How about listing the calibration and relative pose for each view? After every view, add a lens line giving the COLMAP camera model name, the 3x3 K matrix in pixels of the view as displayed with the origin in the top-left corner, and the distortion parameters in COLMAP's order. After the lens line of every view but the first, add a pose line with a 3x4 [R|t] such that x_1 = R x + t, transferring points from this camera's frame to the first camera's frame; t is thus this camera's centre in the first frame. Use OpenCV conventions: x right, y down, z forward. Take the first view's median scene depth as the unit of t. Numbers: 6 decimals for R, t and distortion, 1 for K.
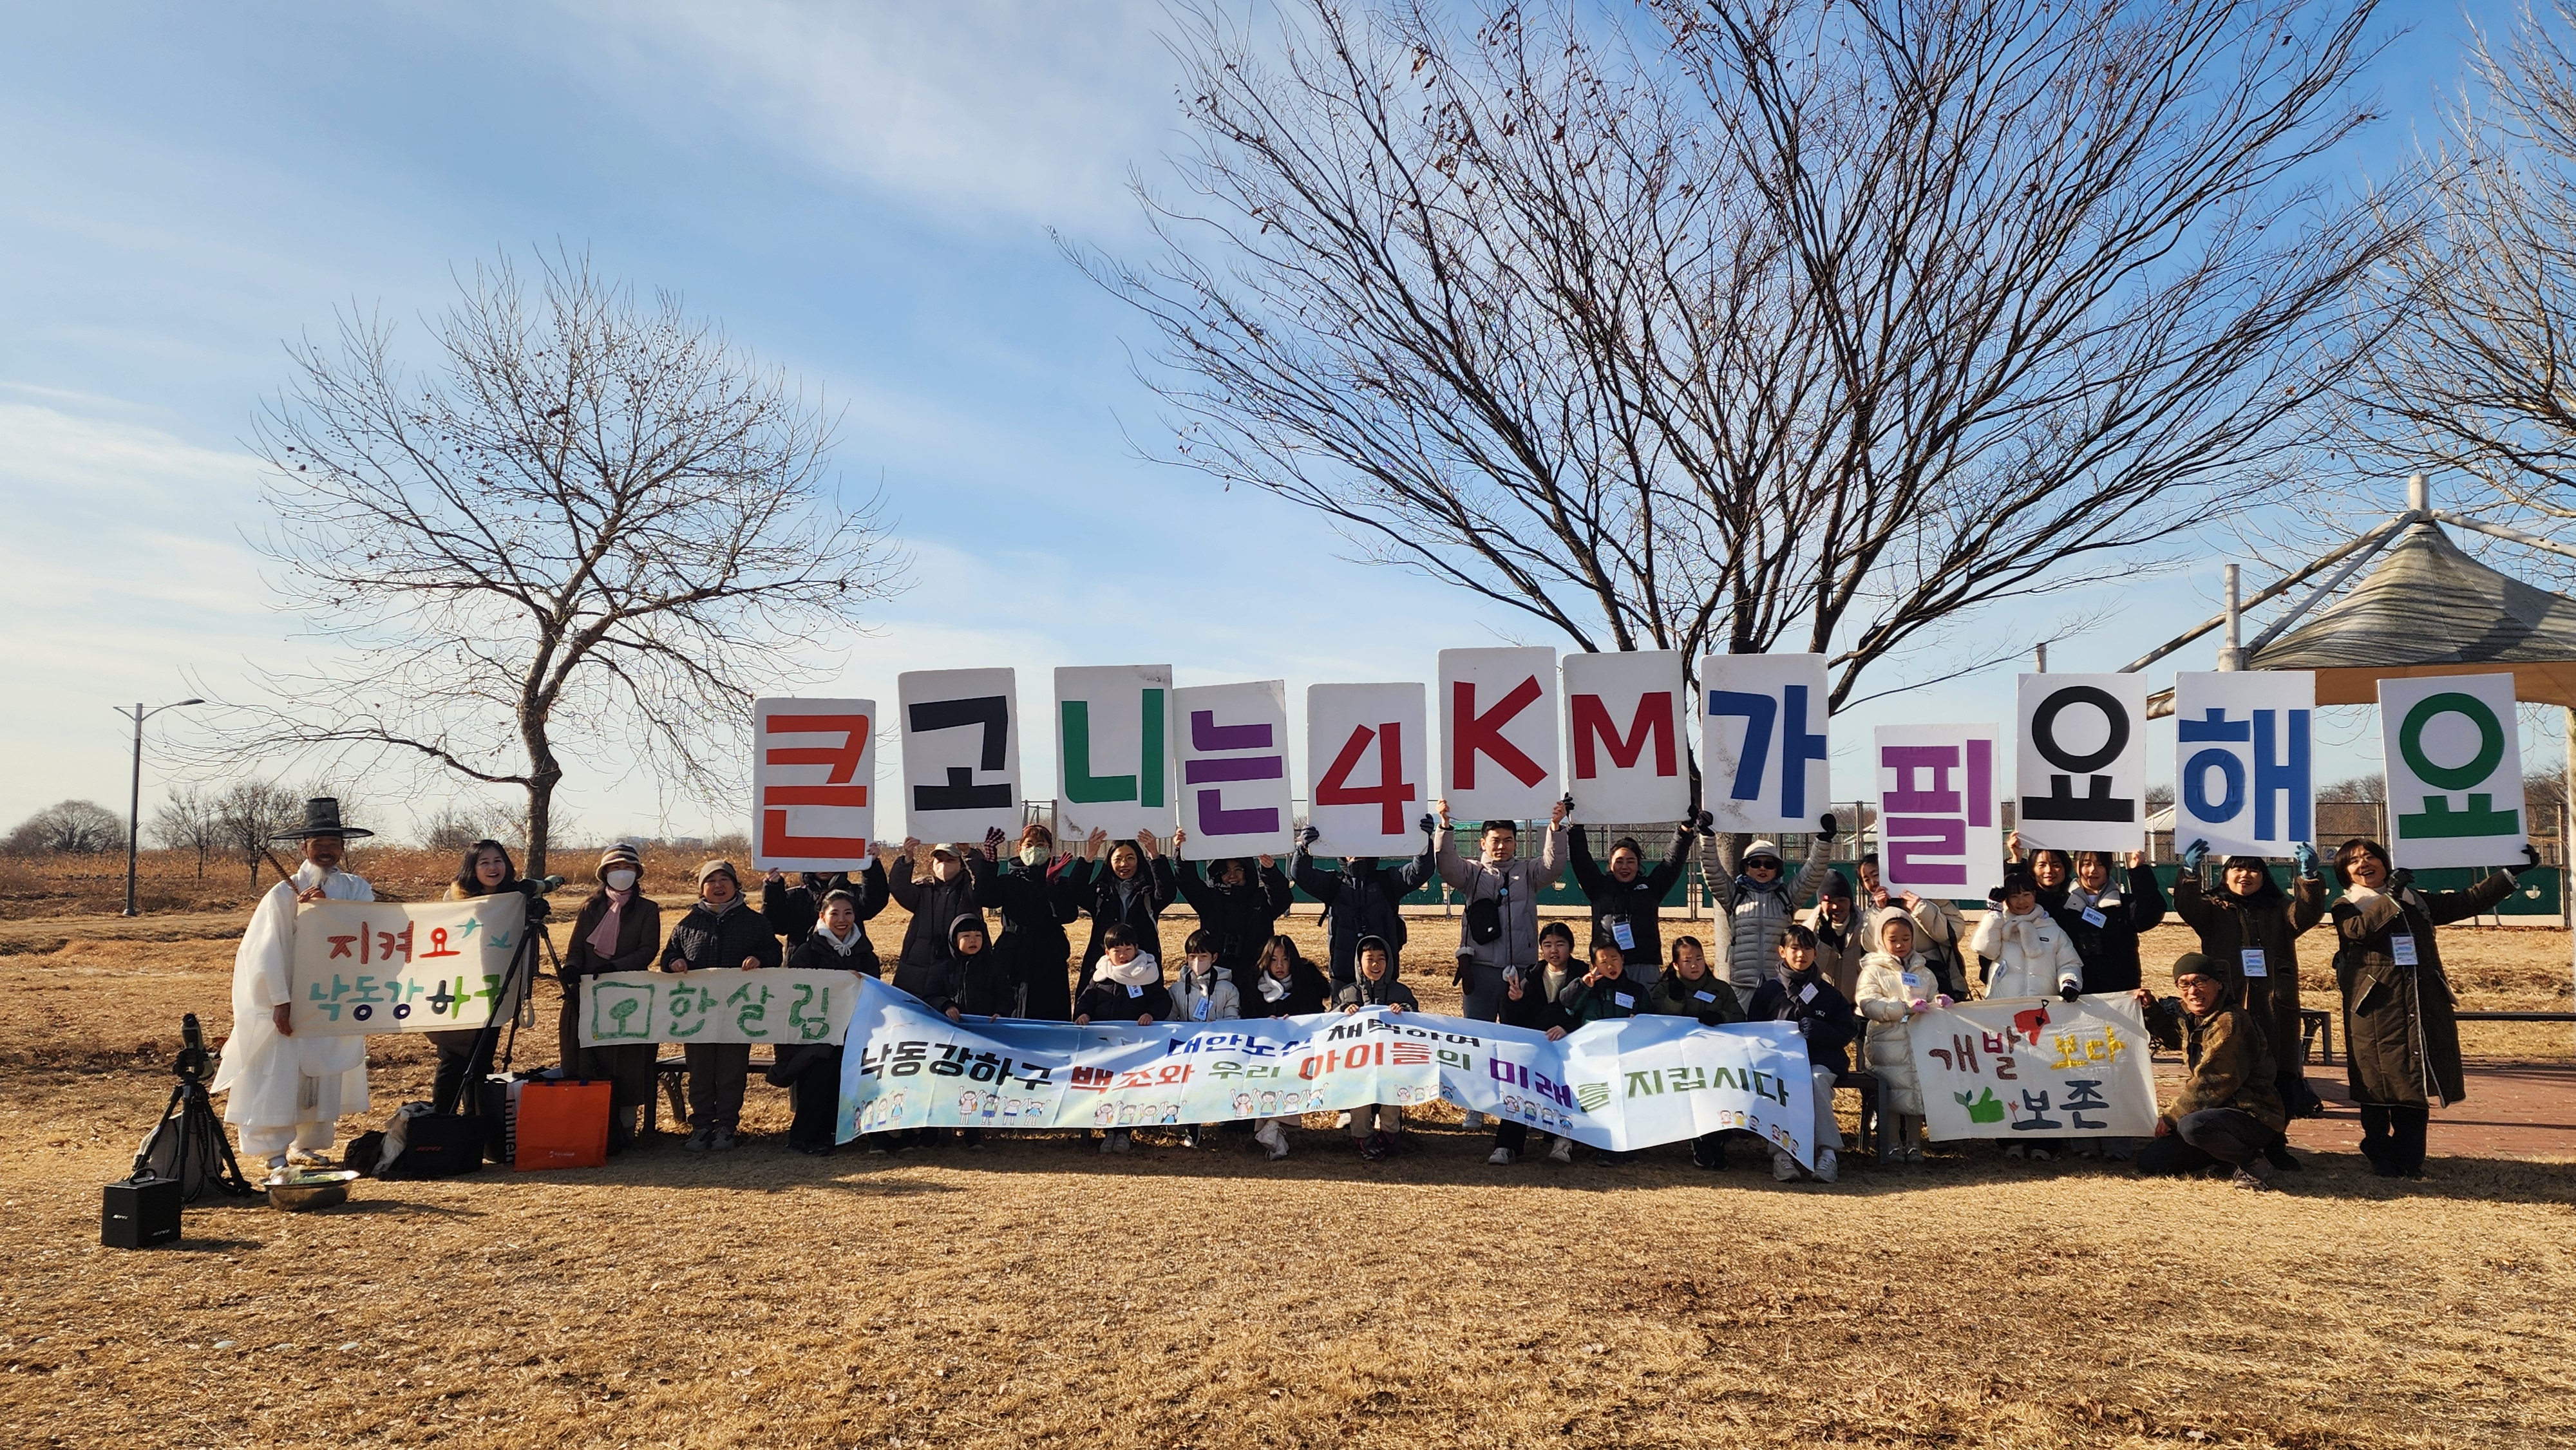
lens RADIAL K [[1744.3, 0, 1296.4], [0, 1744.3, 734.3], [0, 0, 1]] dist [0.070673, -0.060889]
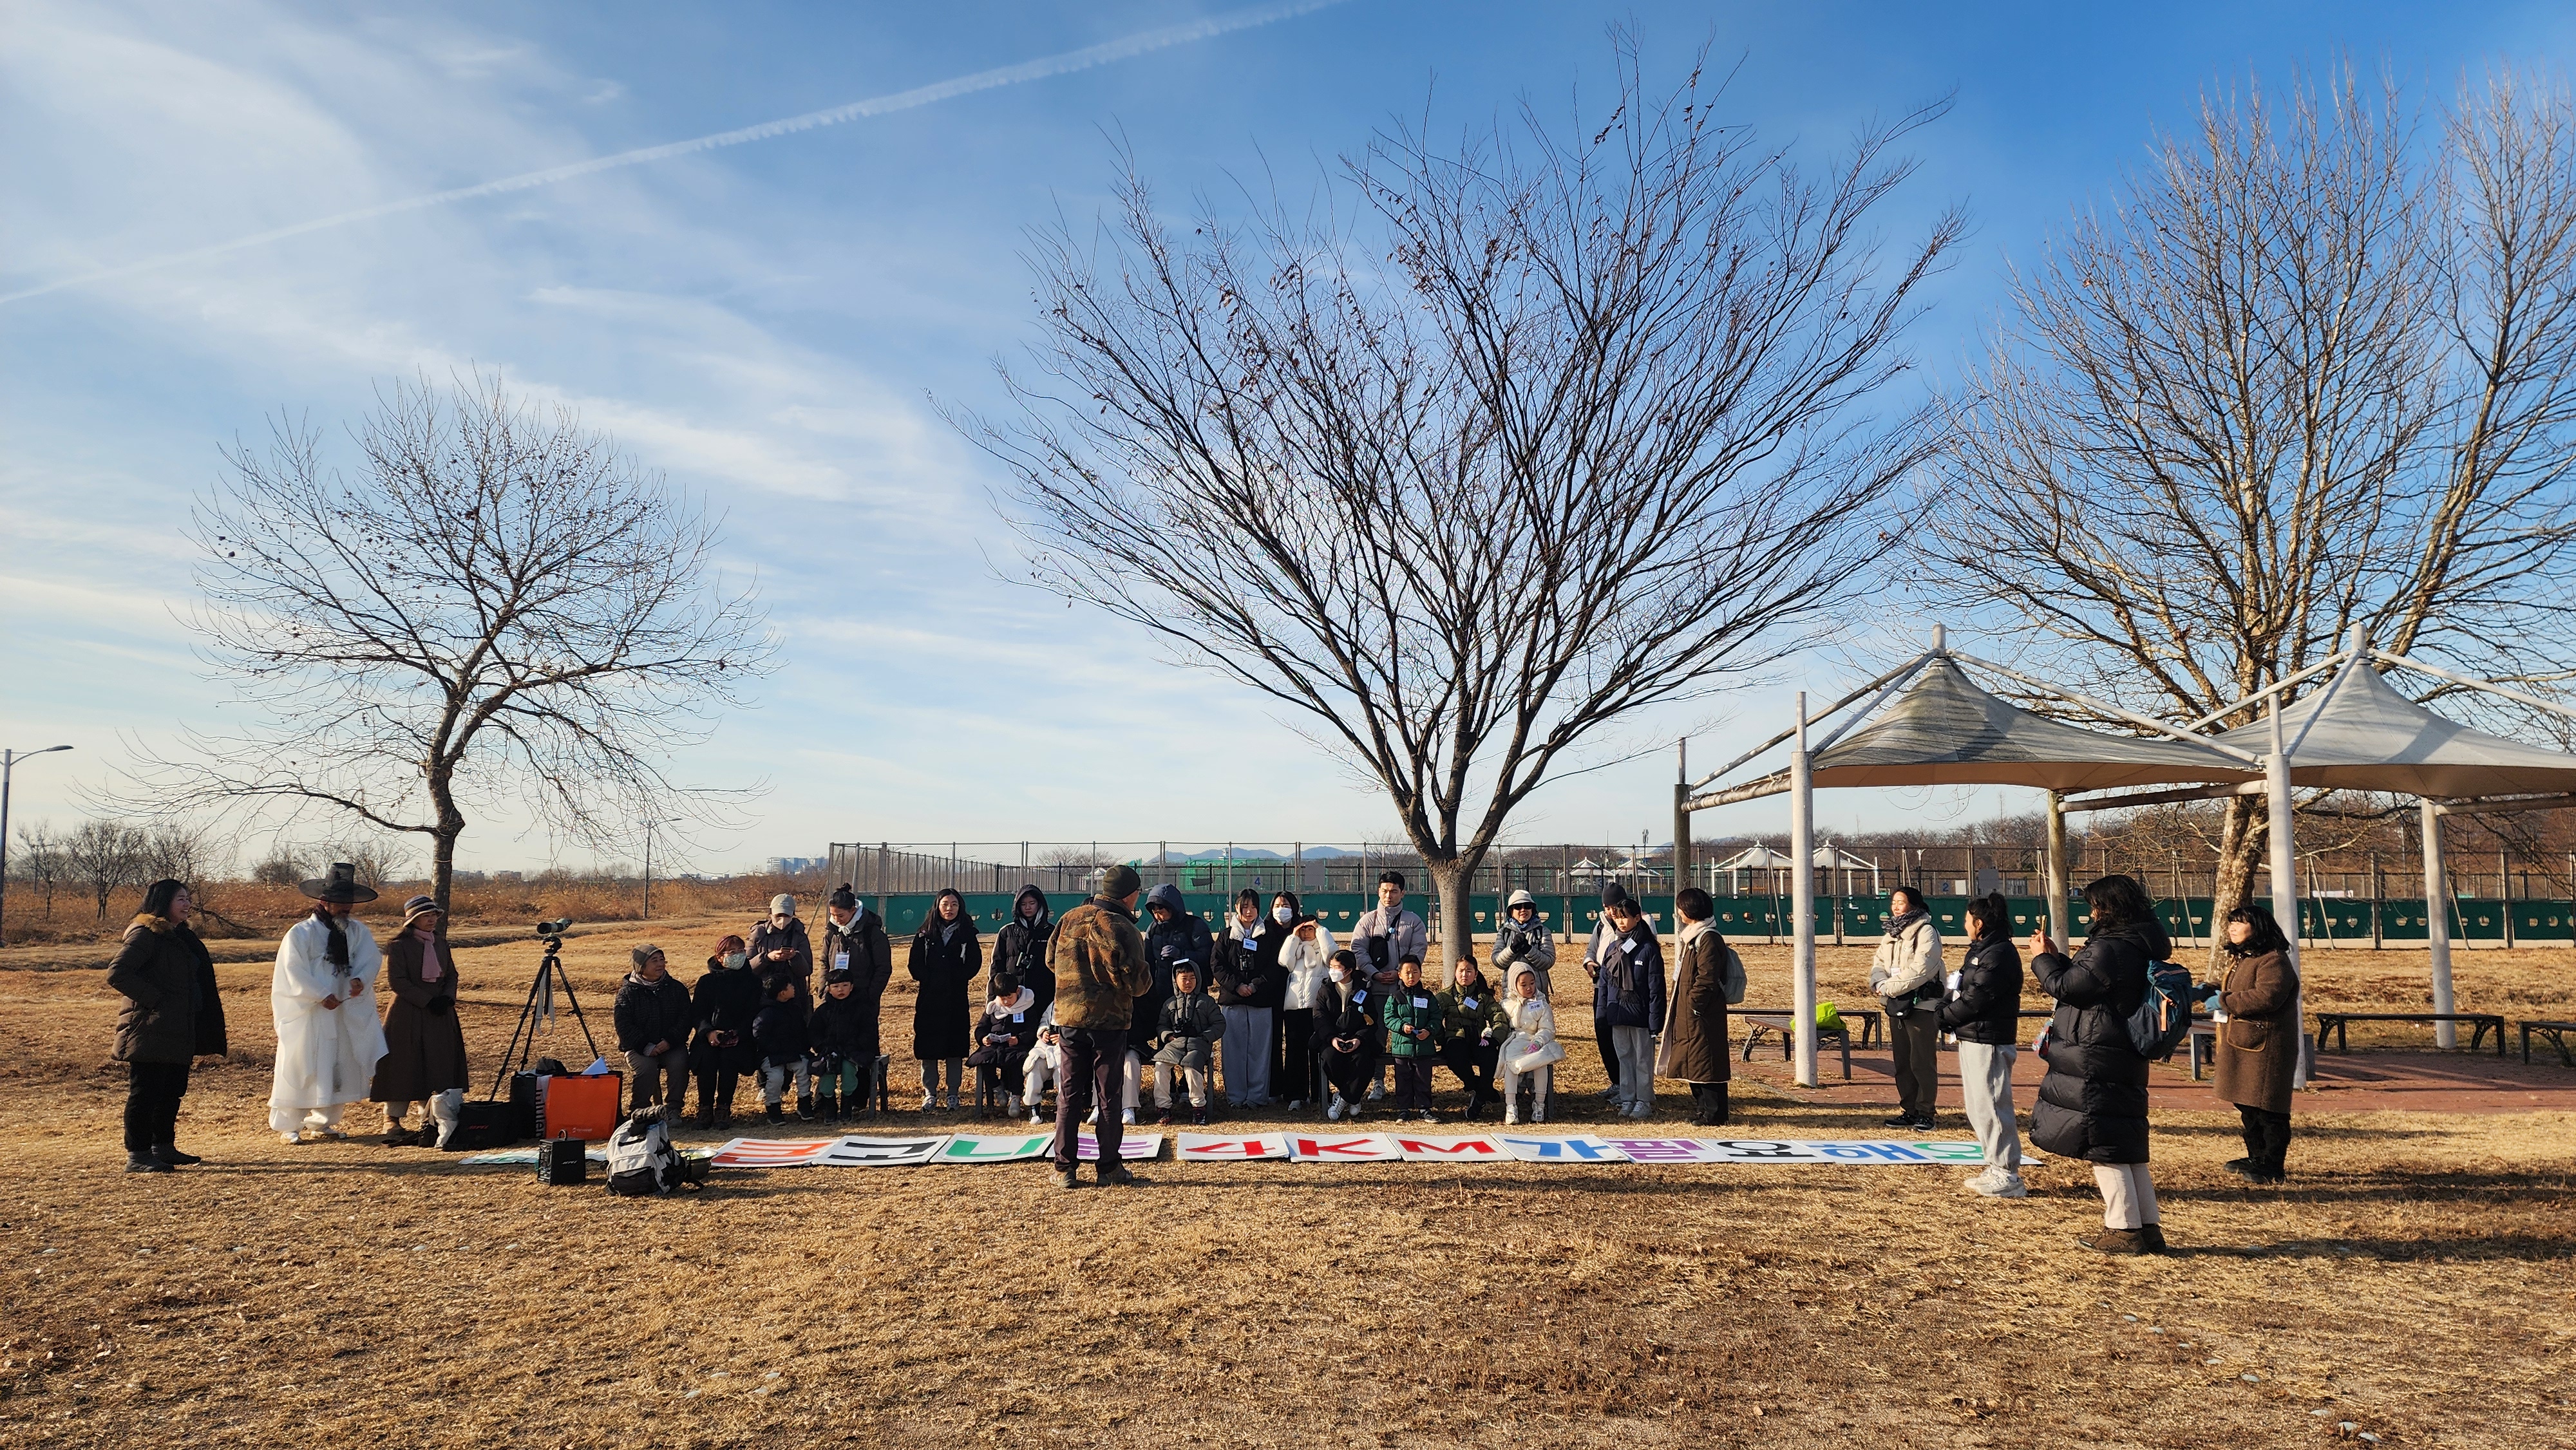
lens RADIAL K [[1744.3, 0, 1296.4], [0, 1744.3, 734.3], [0, 0, 1]] dist [0.070673, -0.060889]
pose [[0.990227, 0.012603, 0.138895, -0.052213], [-0.010763, 0.999844, -0.013993, -0.033187], [-0.139049, 0.012362, 0.990208, -0.279123]]
